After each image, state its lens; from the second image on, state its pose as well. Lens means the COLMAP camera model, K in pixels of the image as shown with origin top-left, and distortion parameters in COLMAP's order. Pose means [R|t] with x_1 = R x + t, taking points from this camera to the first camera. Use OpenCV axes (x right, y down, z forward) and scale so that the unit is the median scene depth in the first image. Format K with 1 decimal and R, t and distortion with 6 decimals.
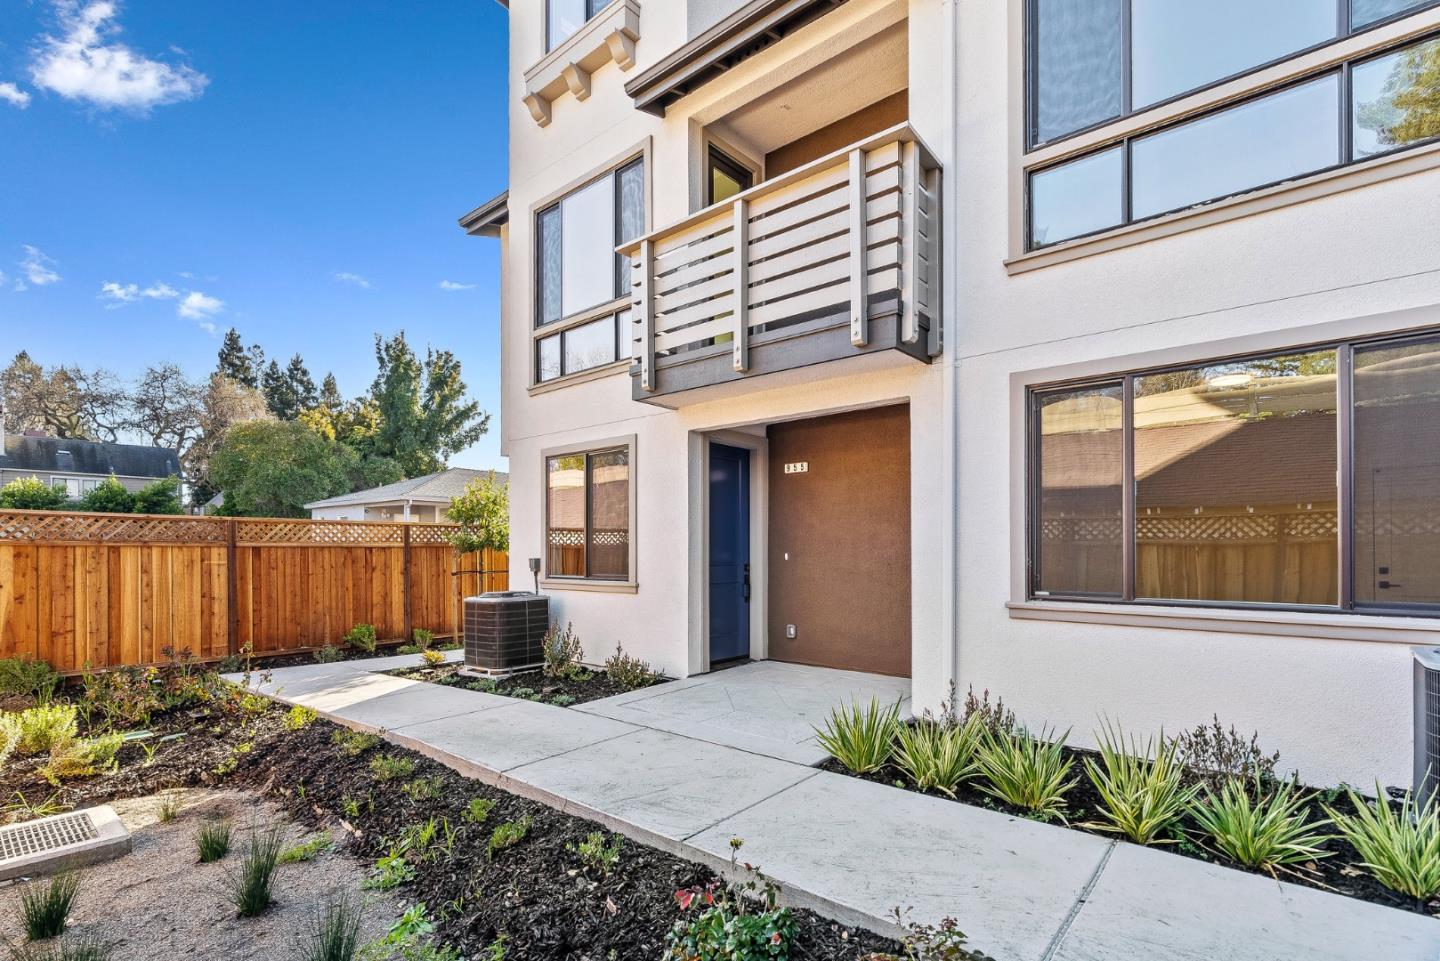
lens RADIAL K [[655.6, 0, 718.8], [0, 655.6, 546.9], [0, 0, 1]] dist [-0.000485, -0.000129]
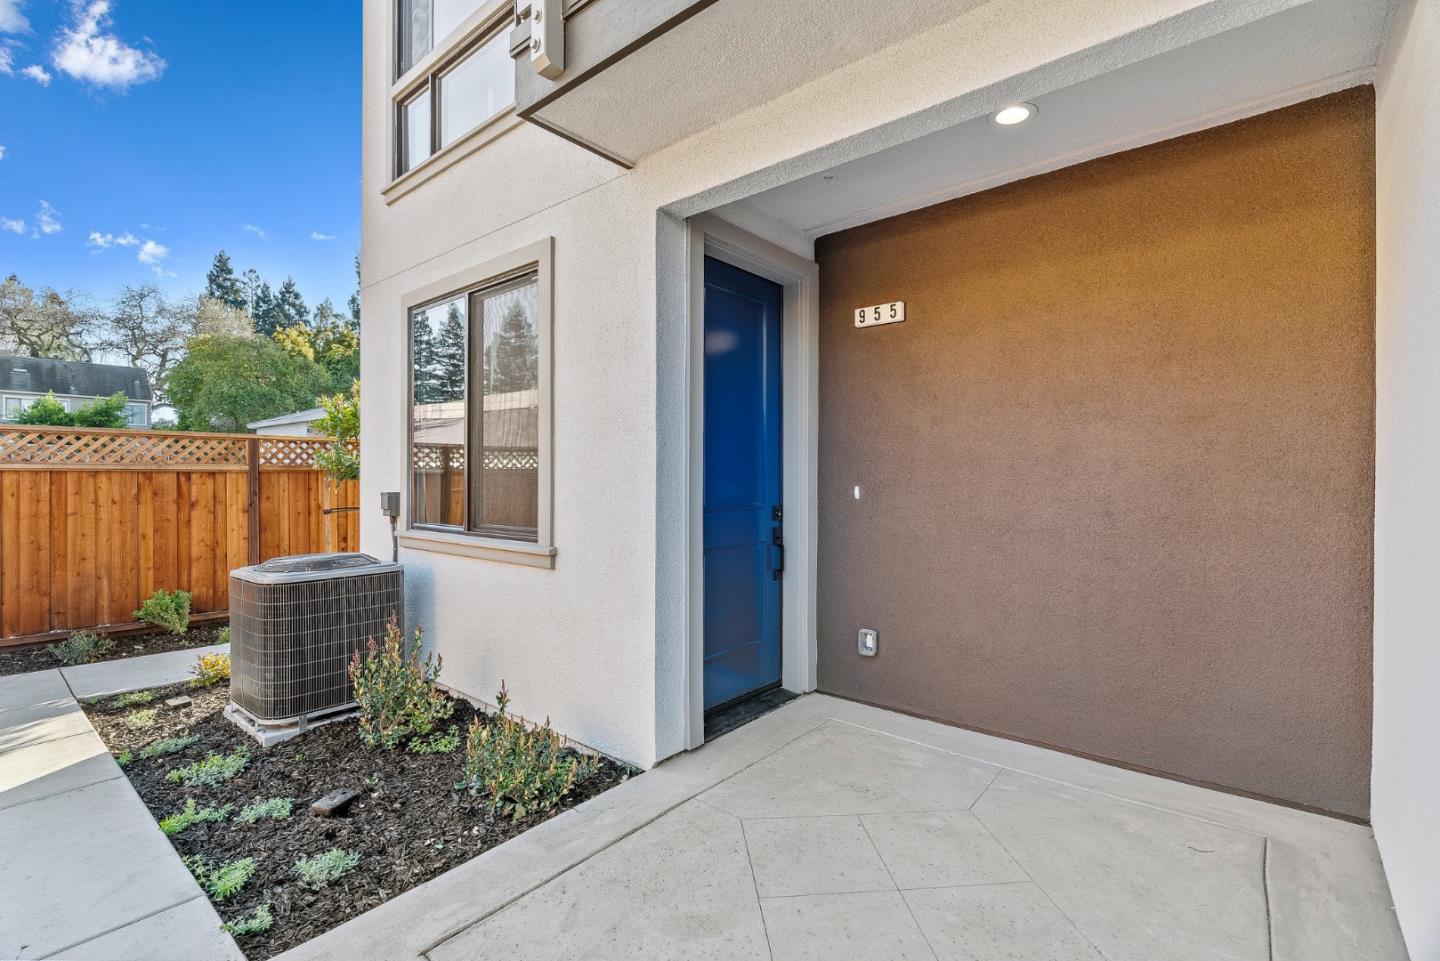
lens RADIAL K [[565.9, 0, 717.5], [0, 565.9, 475.5], [0, 0, 1]] dist [0.031373, -0.000343]
pose [[0.999973, 0.003326, 0.006498, -0.005338], [-0.003350, 0.999988, 0.003640, 0.000441], [-0.006486, -0.003662, 0.999972, 0.426043]]
